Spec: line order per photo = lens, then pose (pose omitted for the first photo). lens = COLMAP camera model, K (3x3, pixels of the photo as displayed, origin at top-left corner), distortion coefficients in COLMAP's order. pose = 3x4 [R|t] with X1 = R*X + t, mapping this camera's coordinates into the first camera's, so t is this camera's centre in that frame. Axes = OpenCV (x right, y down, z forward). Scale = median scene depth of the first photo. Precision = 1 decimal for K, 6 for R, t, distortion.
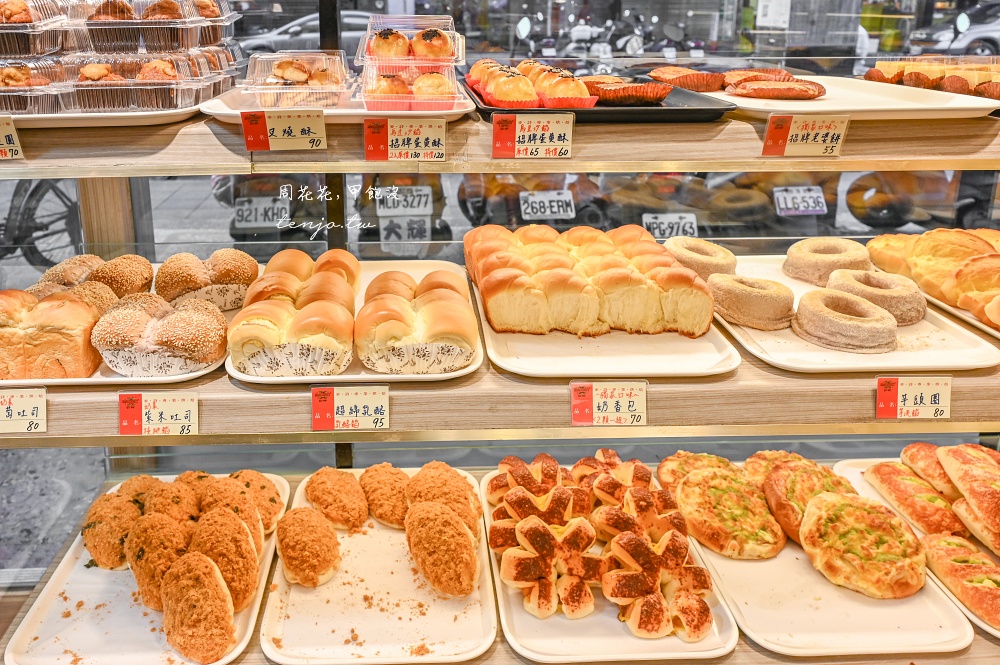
lens RADIAL K [[757.2, 0, 510.2], [0, 757.2, 308.8], [0, 0, 1]] dist [-0.000651, 0.001056]
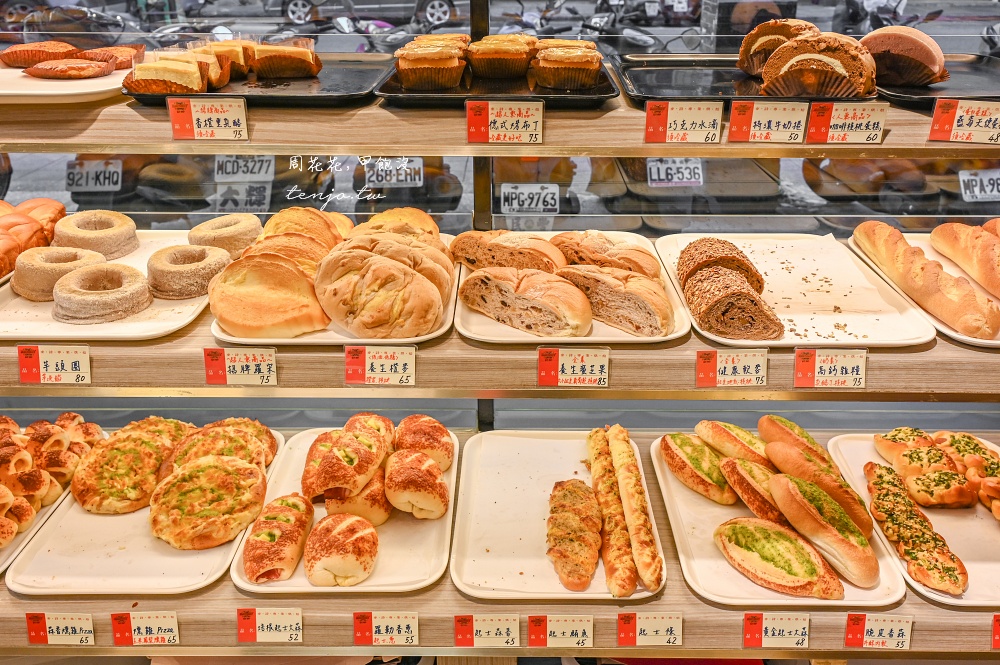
lens RADIAL K [[780.9, 0, 502.9], [0, 780.9, 347.9], [0, 0, 1]] dist [0.013689, -0.008396]
pose [[0.999777, 0.016717, -0.012938, 0.218022], [-0.015528, 0.996077, 0.087120, -0.002688], [0.014344, -0.086899, 0.996114, -0.020756]]
